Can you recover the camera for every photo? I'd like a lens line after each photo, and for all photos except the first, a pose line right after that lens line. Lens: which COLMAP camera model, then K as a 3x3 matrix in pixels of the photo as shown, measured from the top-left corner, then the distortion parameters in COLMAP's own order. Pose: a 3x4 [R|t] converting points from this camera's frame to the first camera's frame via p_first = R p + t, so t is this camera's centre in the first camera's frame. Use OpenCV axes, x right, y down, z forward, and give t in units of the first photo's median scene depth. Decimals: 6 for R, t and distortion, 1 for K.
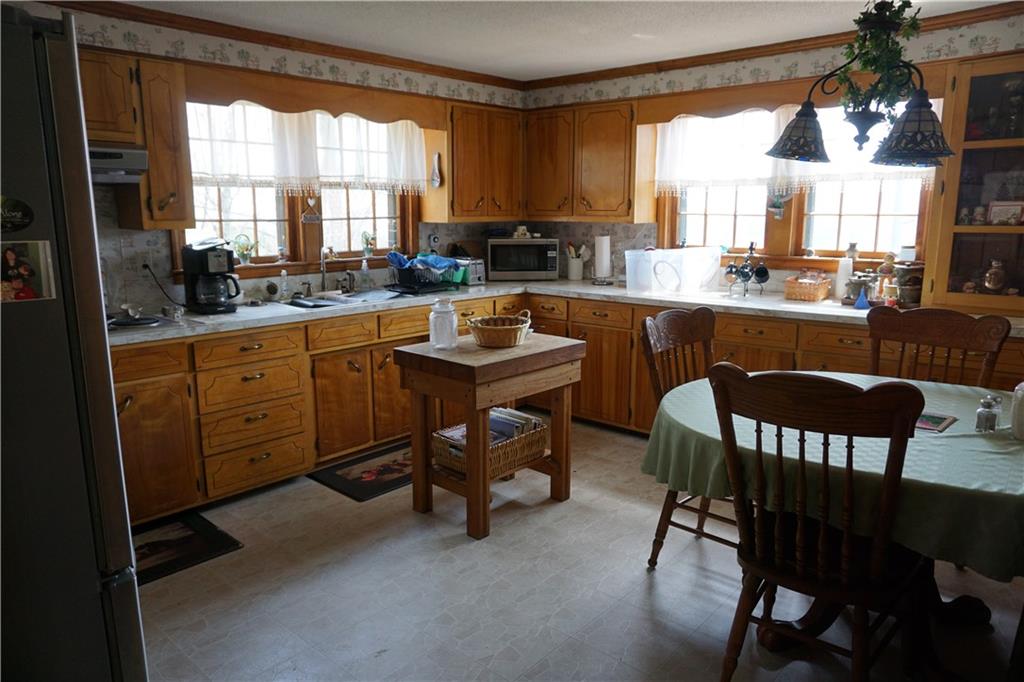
lens RADIAL K [[680.7, 0, 522.1], [0, 680.7, 333.4], [0, 0, 1]] dist [-0.048468, 0.028908]
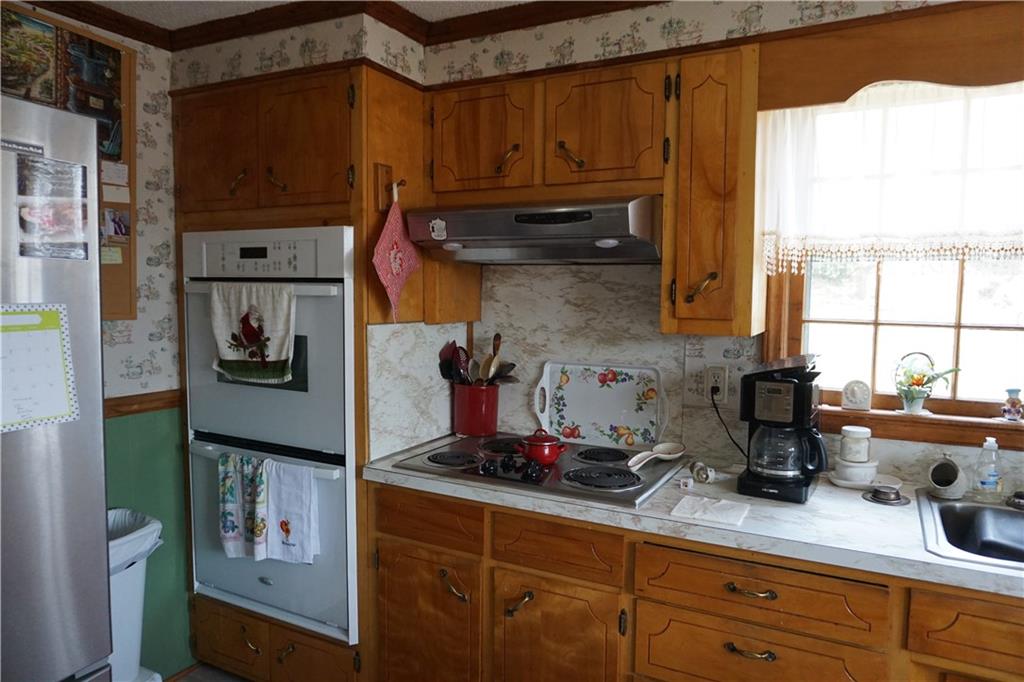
lens RADIAL K [[680.7, 0, 527.6], [0, 680.7, 343.0], [0, 0, 1]] dist [-0.048468, 0.028908]
pose [[0.219931, 0.072128, -0.972845, 0.012033], [-0.183016, 0.982606, 0.031478, -0.121162], [0.958194, 0.171123, 0.229306, 0.631366]]
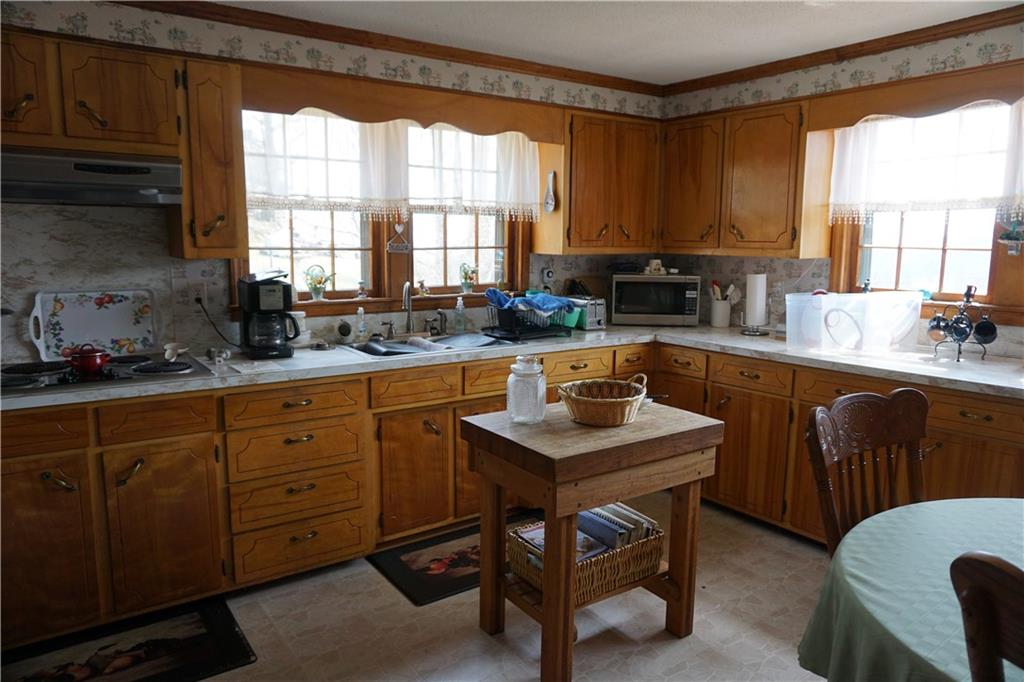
lens RADIAL K [[680.7, 0, 515.8], [0, 680.7, 337.3], [0, 0, 1]] dist [-0.048468, 0.028908]
pose [[0.973234, 0.038821, -0.226513, 0.035558], [-0.047561, 0.998315, -0.033253, -0.039369], [0.224840, 0.043136, 0.973440, 0.228261]]
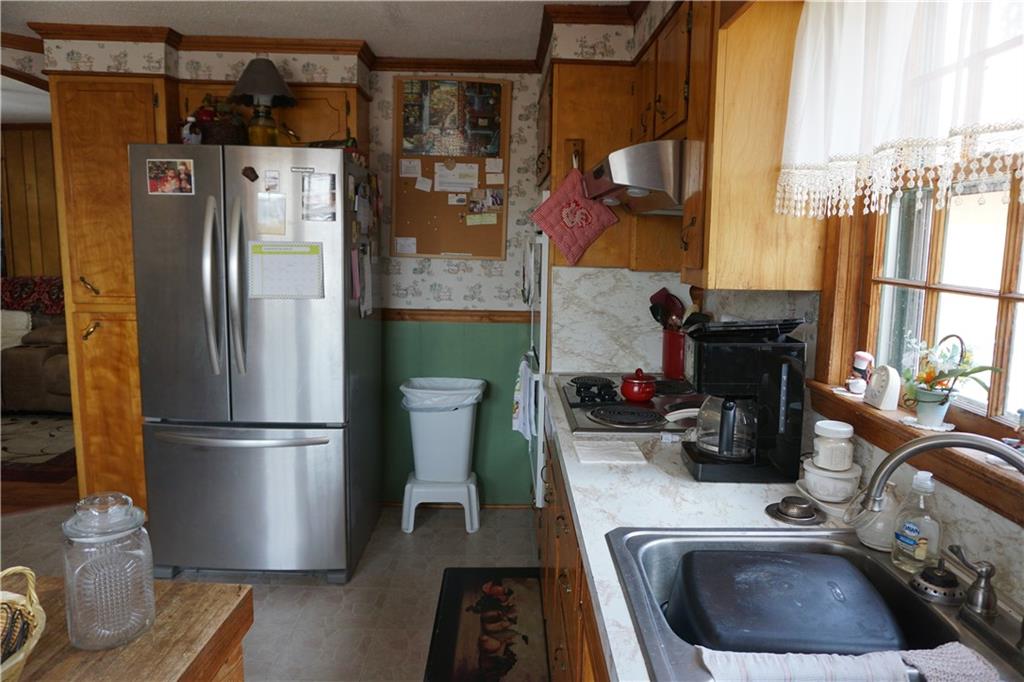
lens RADIAL K [[680.7, 0, 515.5], [0, 680.7, 340.0], [0, 0, 1]] dist [-0.048468, 0.028908]
pose [[-0.752656, 0.072045, -0.654460, -0.034286], [-0.141328, 0.953148, 0.267459, -0.186021], [0.643067, 0.293798, -0.707211, 1.012441]]
